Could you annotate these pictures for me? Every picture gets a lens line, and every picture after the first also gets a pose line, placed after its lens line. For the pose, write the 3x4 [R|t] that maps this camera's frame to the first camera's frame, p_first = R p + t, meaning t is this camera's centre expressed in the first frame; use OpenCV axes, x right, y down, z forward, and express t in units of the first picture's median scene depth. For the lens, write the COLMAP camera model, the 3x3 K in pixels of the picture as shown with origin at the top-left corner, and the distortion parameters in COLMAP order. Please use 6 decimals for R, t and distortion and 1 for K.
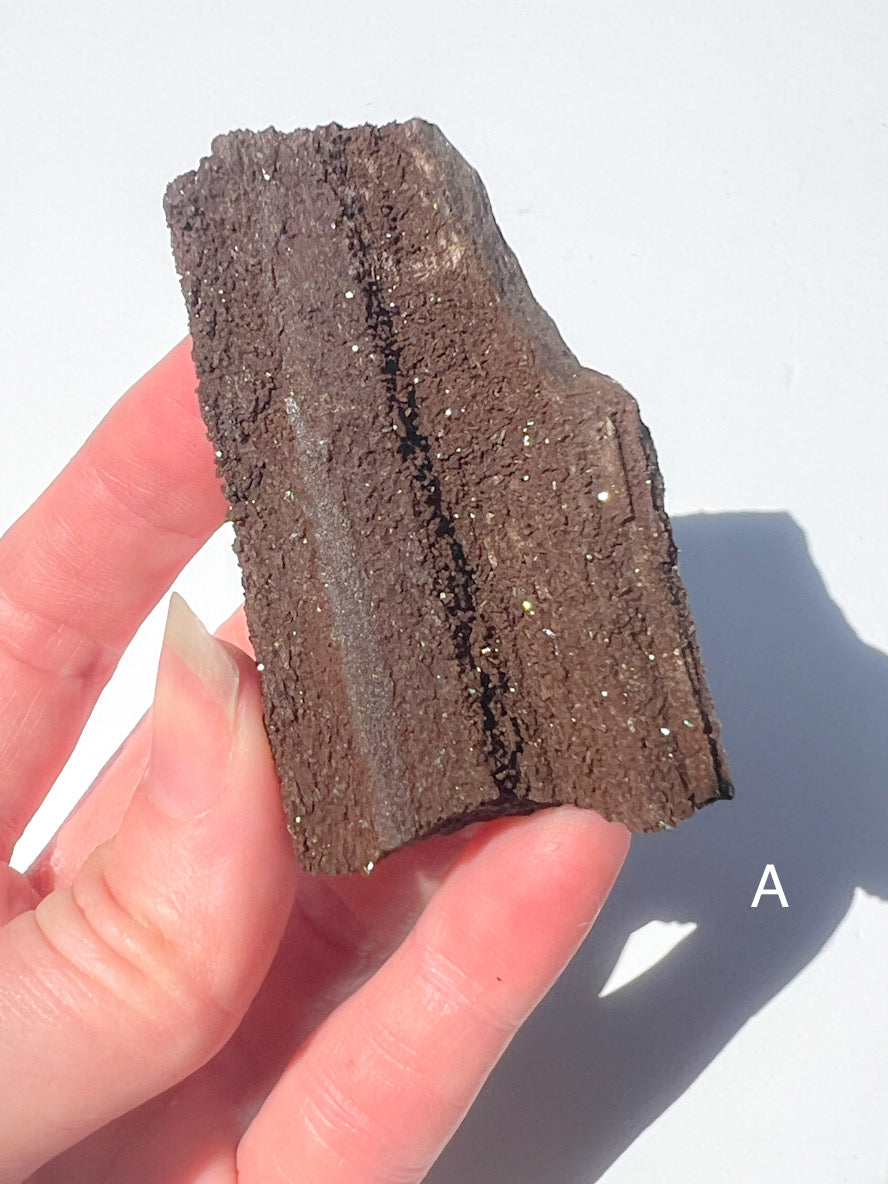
lens RADIAL K [[1502.8, 0, 446.7], [0, 1502.8, 592.1], [0, 0, 1]] dist [0.011192, 0.000000]
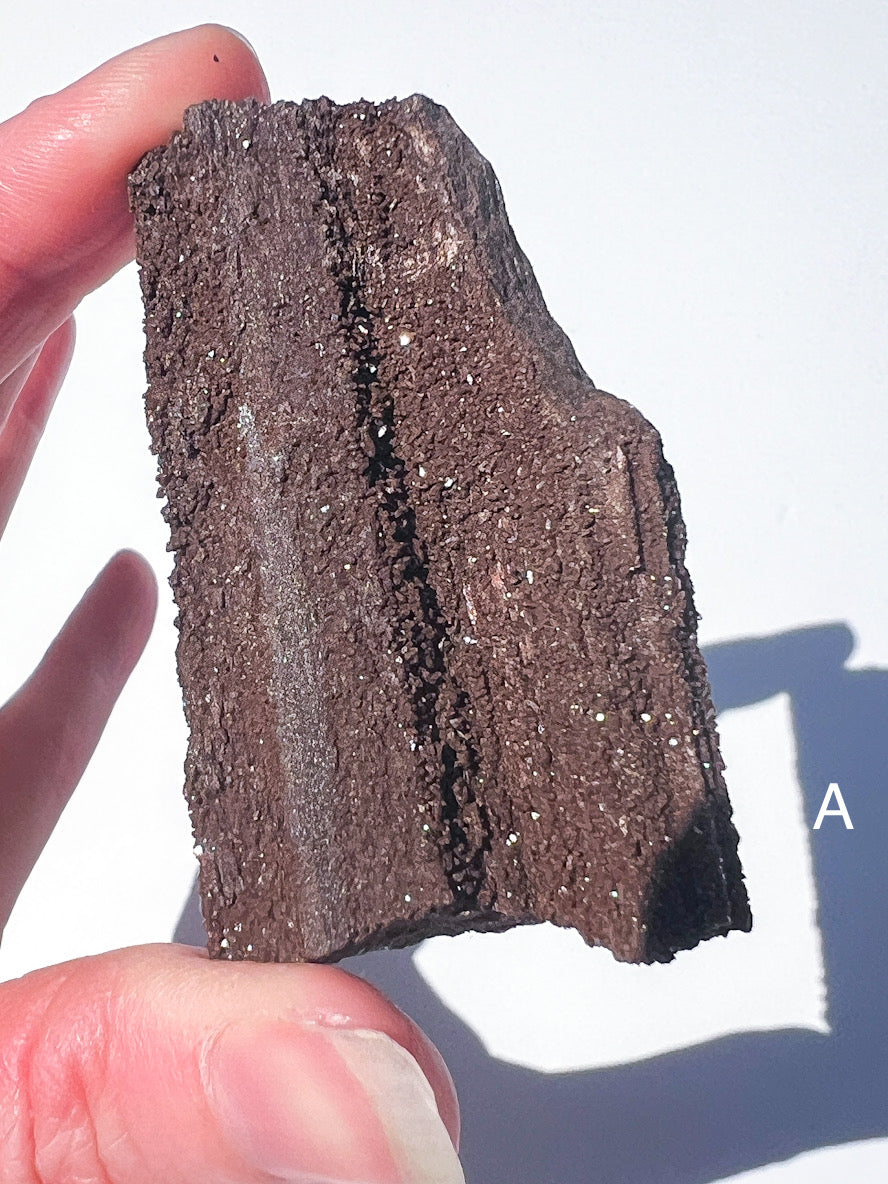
lens RADIAL K [[1502.8, 0, 440.9], [0, 1502.8, 592.2], [0, 0, 1]] dist [0.011192, 0.000000]
pose [[0.993698, 0.063629, -0.092279, 0.089919], [-0.072291, 0.992965, -0.093780, 0.046183], [0.085663, 0.099860, 0.991307, 0.181347]]
